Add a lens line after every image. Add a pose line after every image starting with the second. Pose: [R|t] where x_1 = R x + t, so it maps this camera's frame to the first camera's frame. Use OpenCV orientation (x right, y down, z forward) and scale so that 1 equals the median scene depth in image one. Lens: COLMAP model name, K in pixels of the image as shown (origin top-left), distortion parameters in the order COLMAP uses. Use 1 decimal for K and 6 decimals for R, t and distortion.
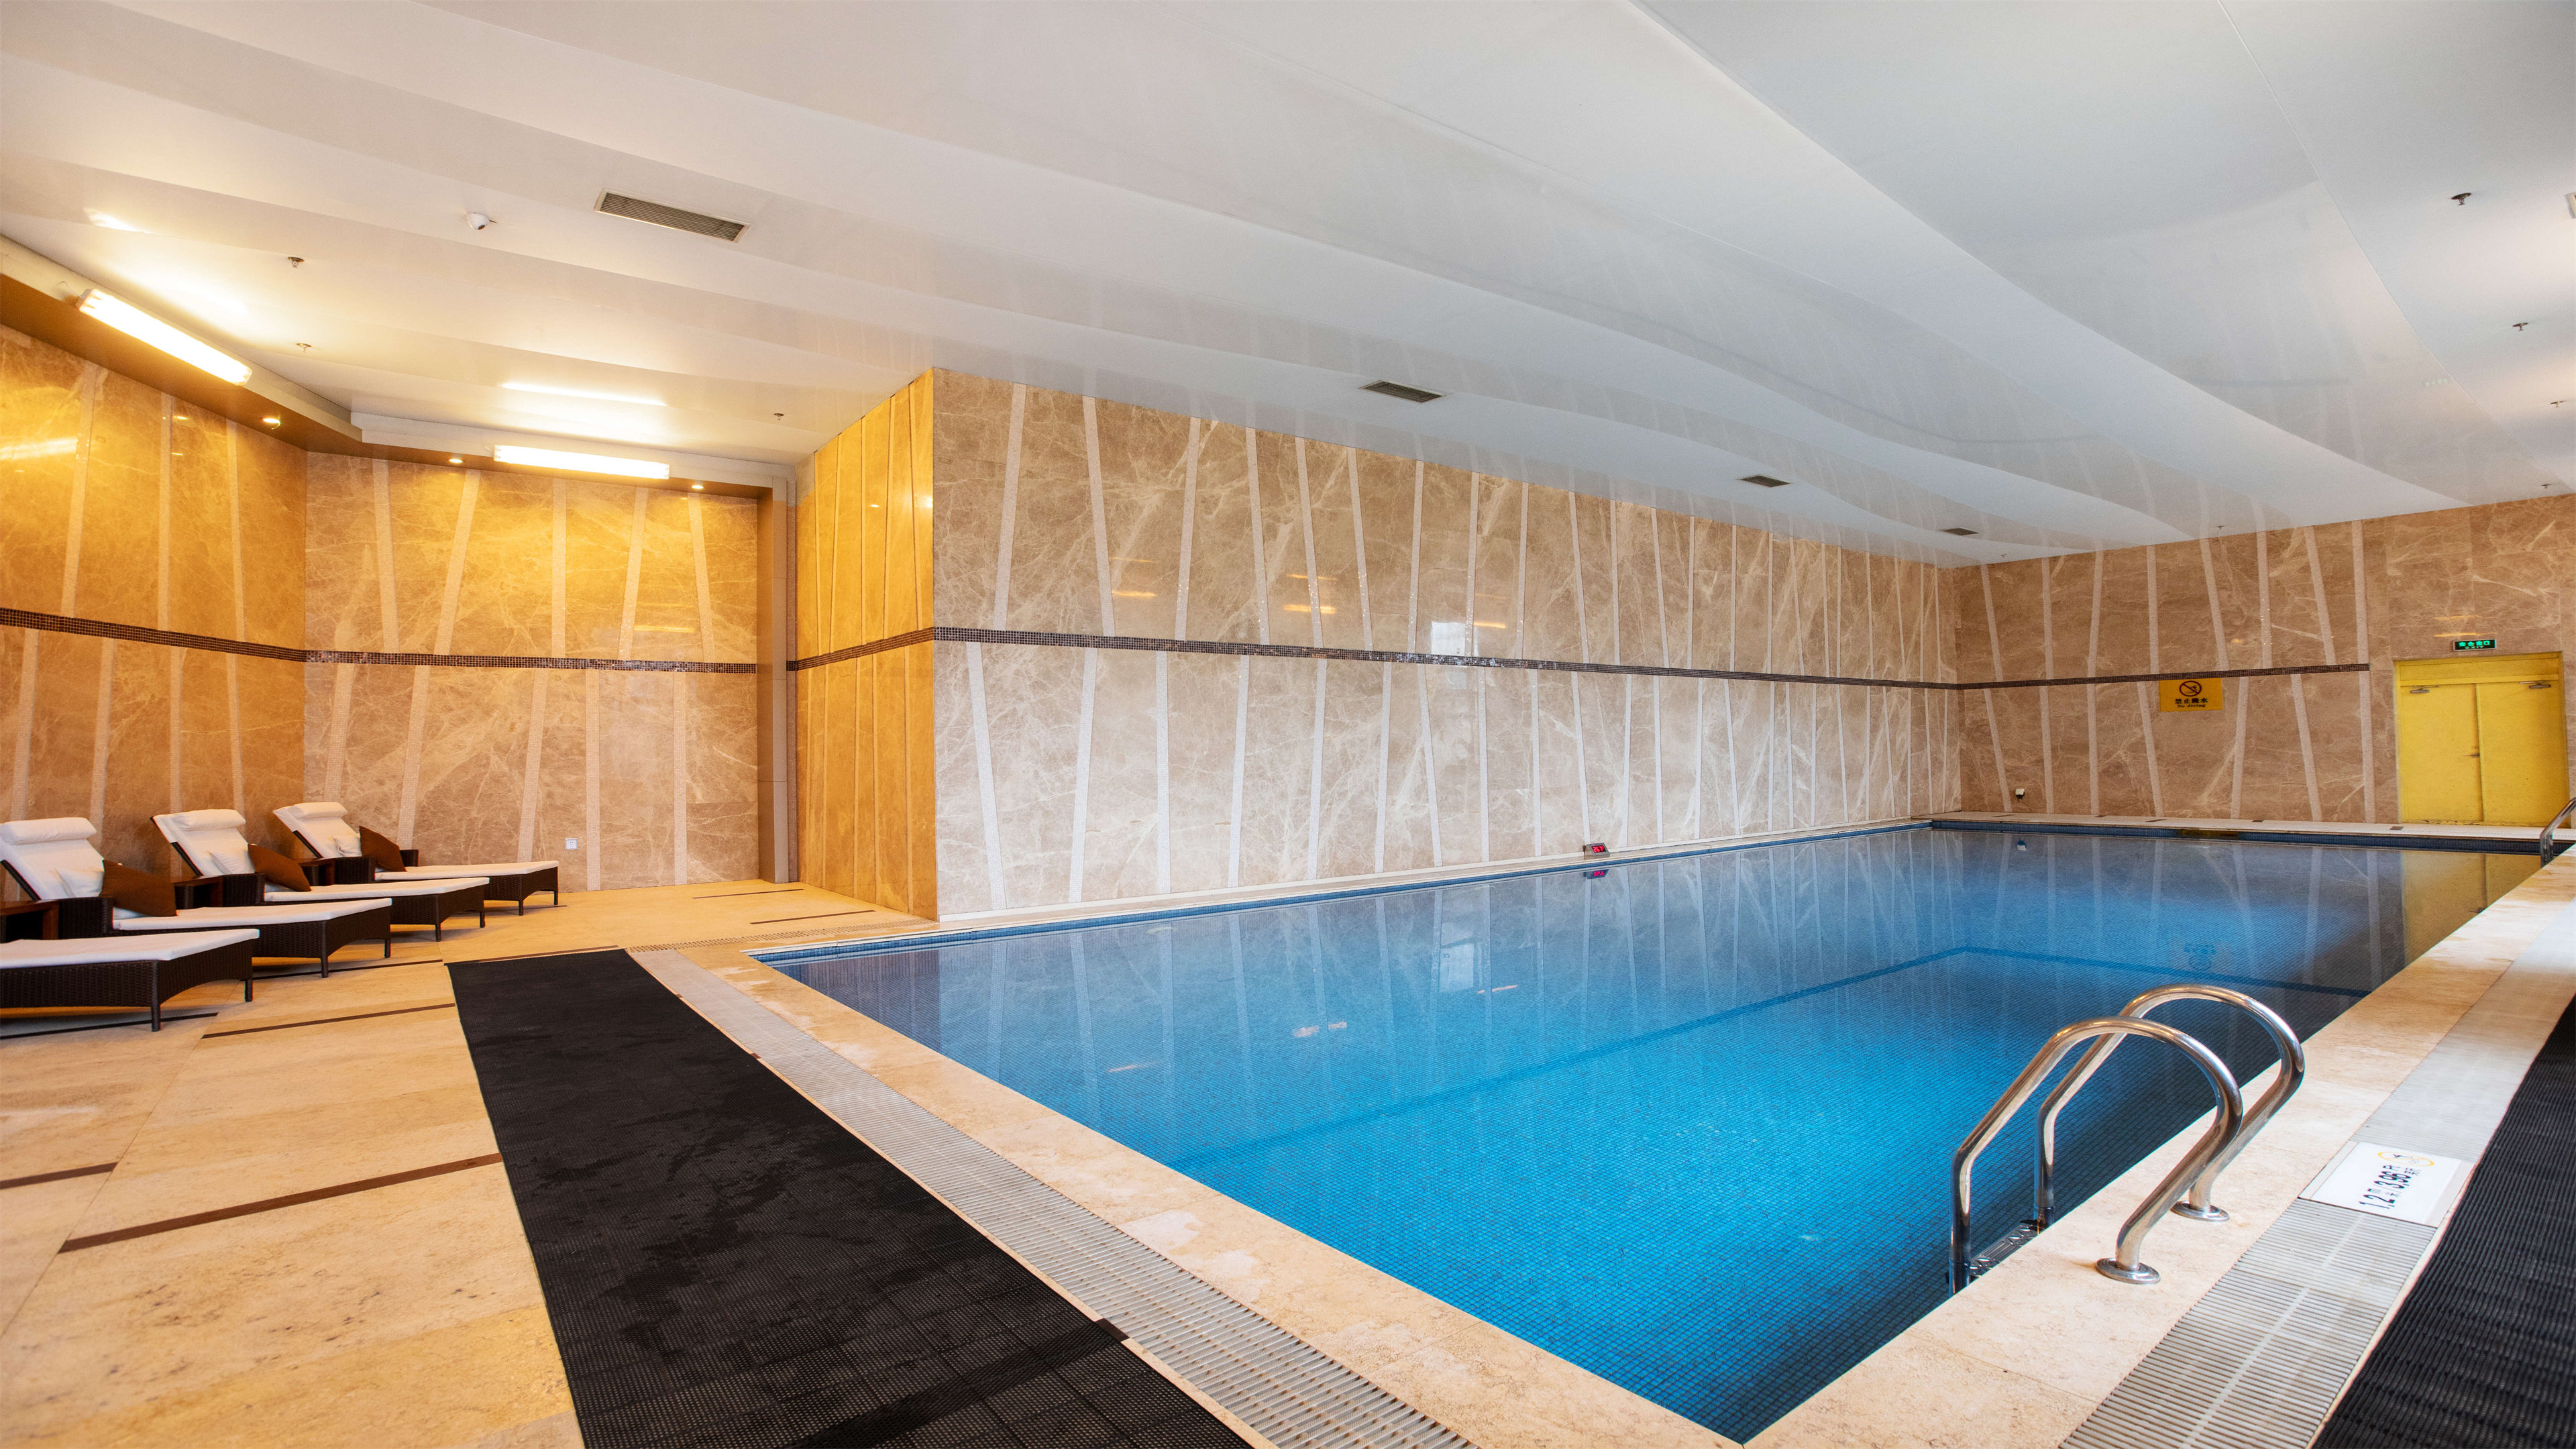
lens RADIAL K [[1172.1, 0, 1295.3], [0, 1172.1, 721.5], [0, 0, 1]] dist [-0.030922, 0.000954]
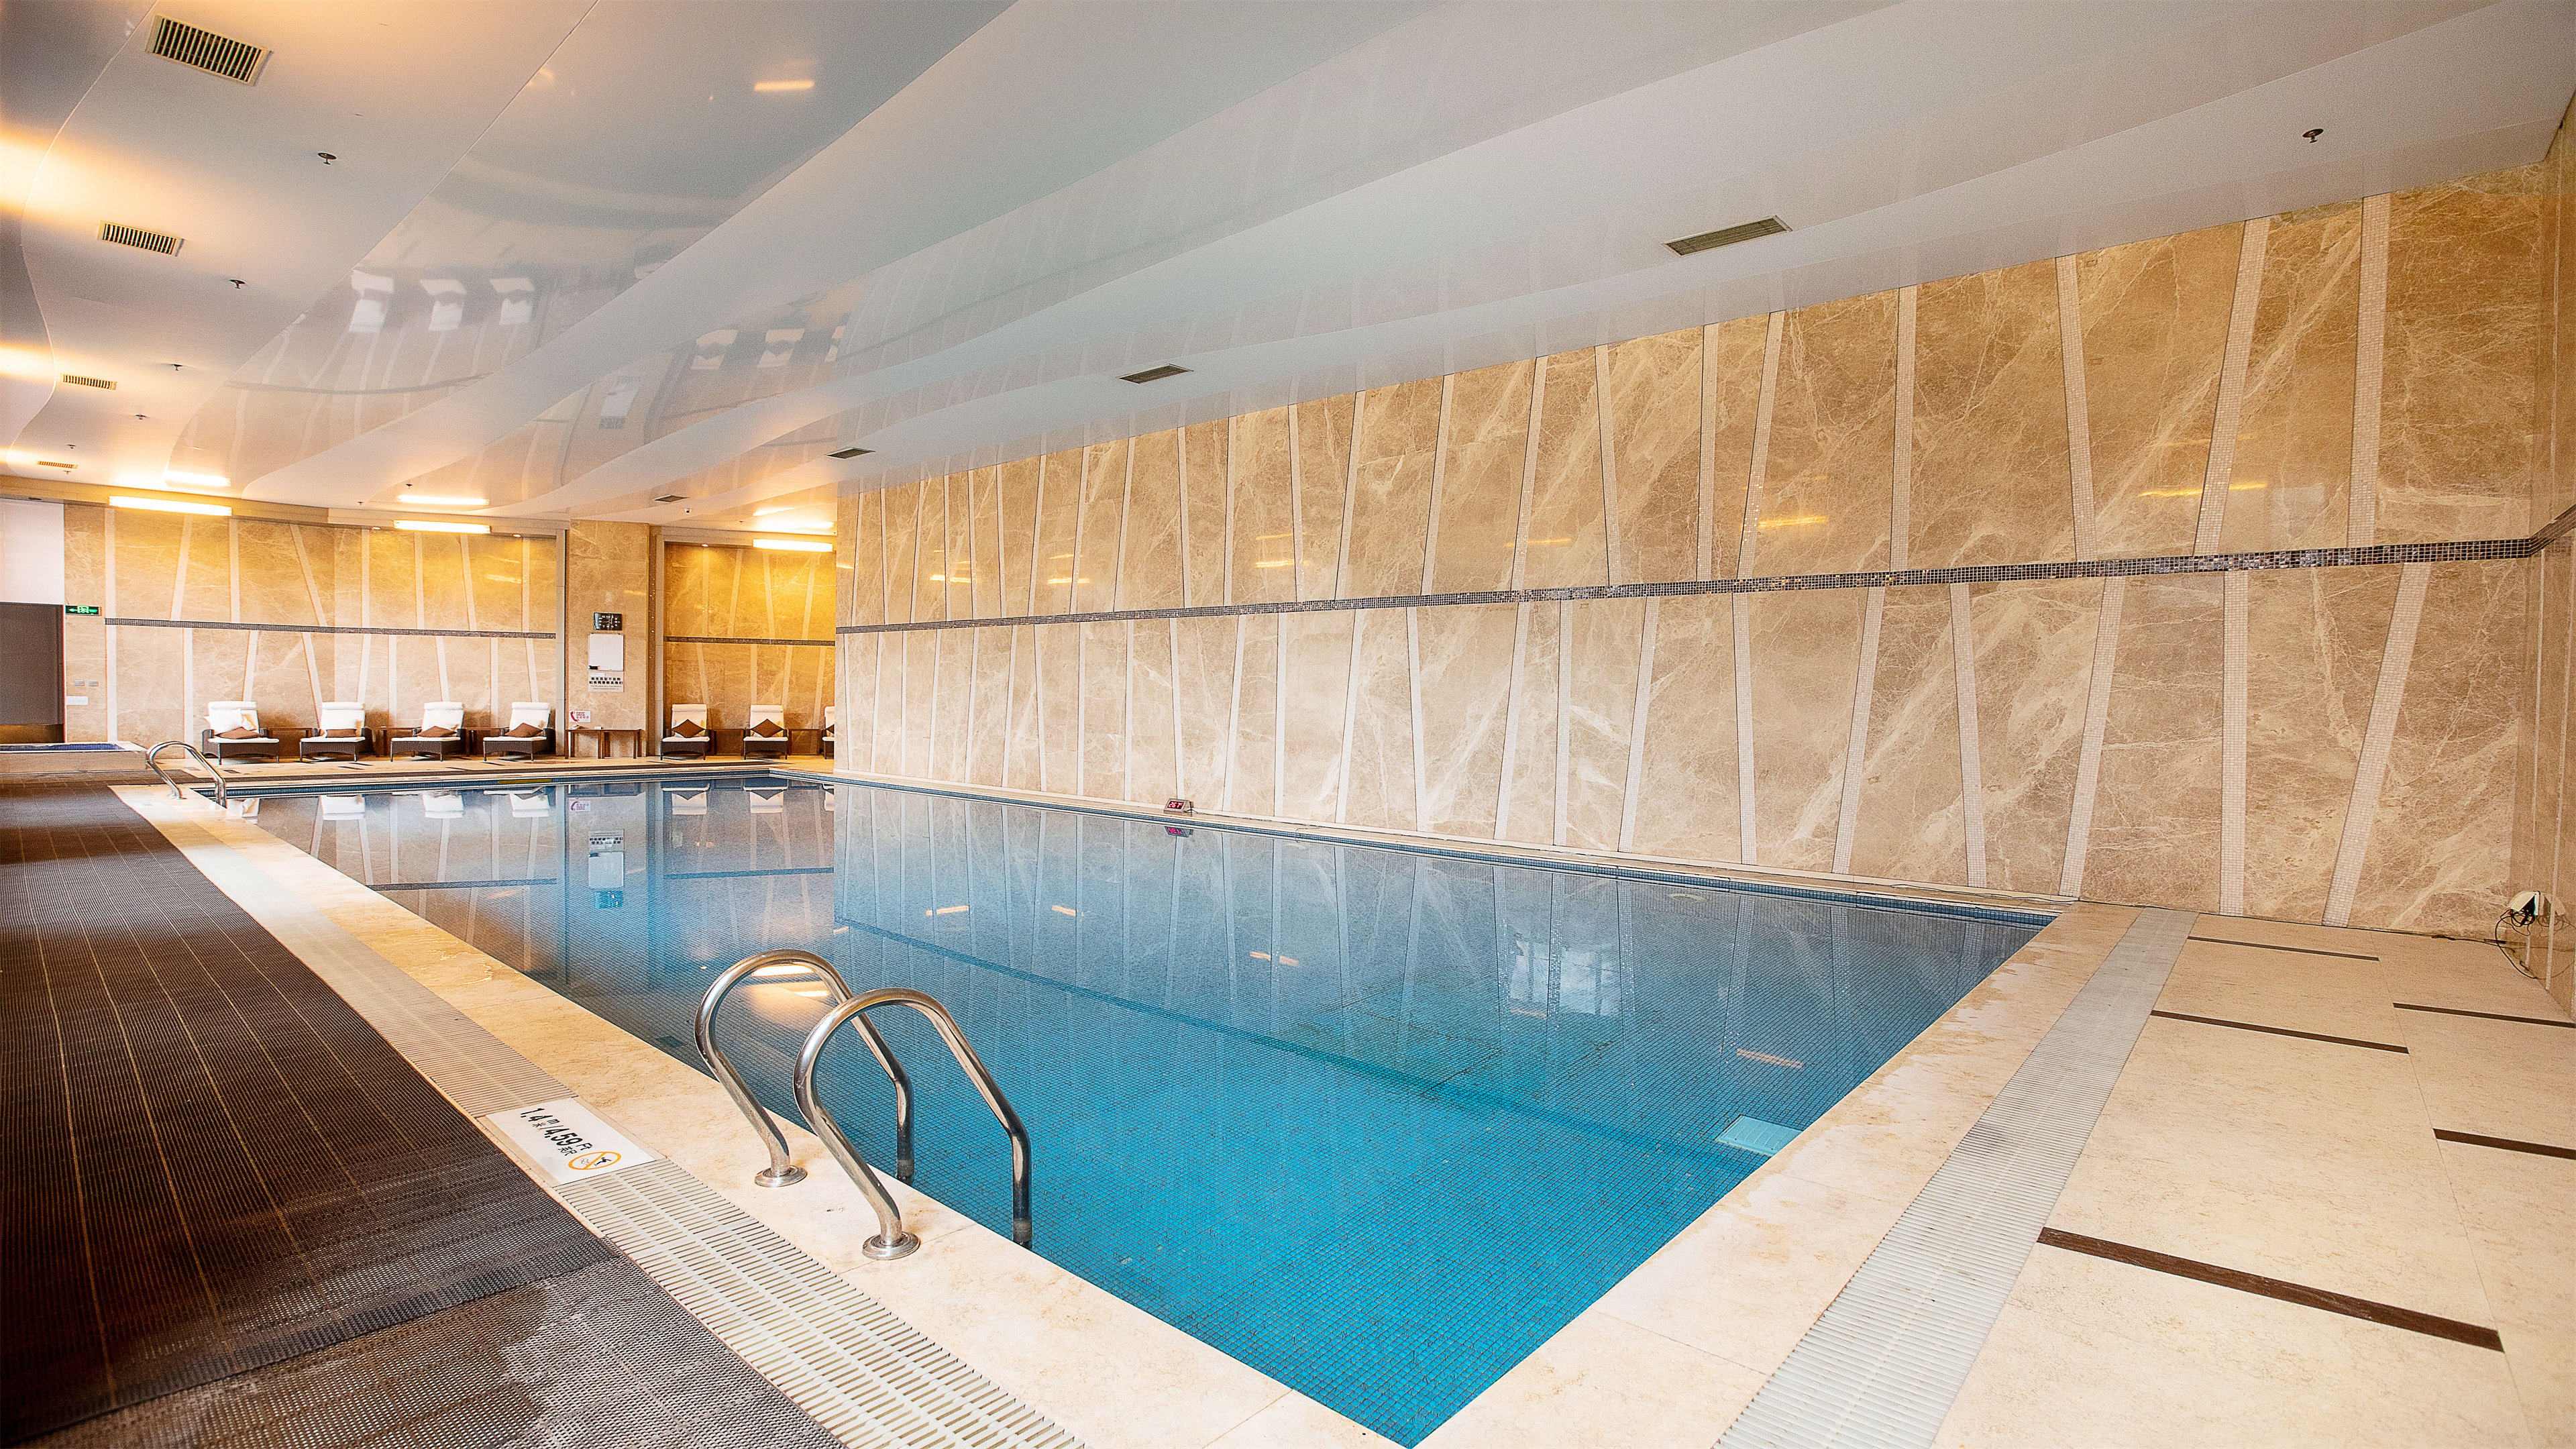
lens RADIAL K [[1172.1, 0, 1292.8], [0, 1172.1, 721.5], [0, 0, 1]] dist [-0.030922, 0.000954]
pose [[0.185307, 0.041644, -0.981798, 1.185533], [0.009375, 0.998981, 0.044142, 0.000466], [0.982636, -0.017384, 0.184727, 0.903751]]
